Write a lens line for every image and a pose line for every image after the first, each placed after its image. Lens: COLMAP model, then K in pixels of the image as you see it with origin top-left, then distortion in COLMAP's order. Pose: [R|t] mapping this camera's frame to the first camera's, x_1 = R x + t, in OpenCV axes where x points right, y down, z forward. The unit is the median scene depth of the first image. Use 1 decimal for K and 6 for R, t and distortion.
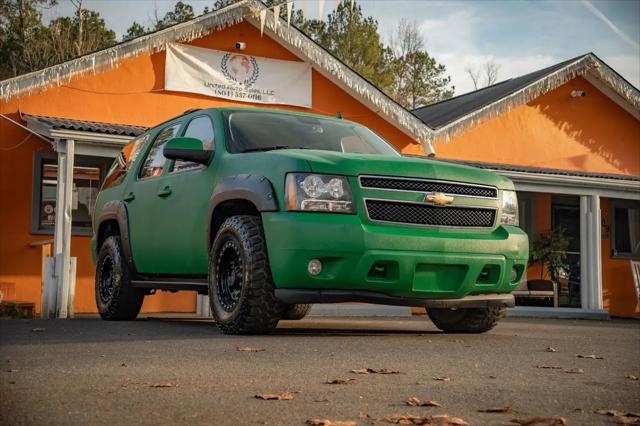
lens RADIAL K [[917.4, 0, 343.5], [0, 917.4, 214.3], [0, 0, 1]] dist [0.186346, 0.018157]
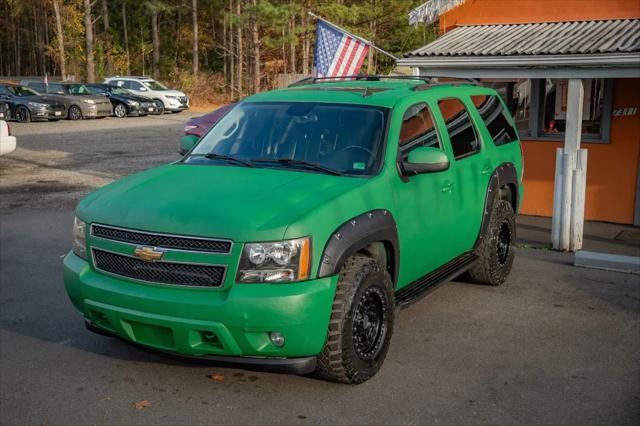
lens RADIAL K [[875.9, 0, 321.9], [0, 875.9, 225.2], [0, 0, 1]] dist [0.087666, 0.052045]
pose [[0.509051, 0.140356, -0.849216, 0.477962], [0.074764, 0.975676, 0.206073, -0.108585], [0.857483, -0.168392, 0.486175, 0.358726]]
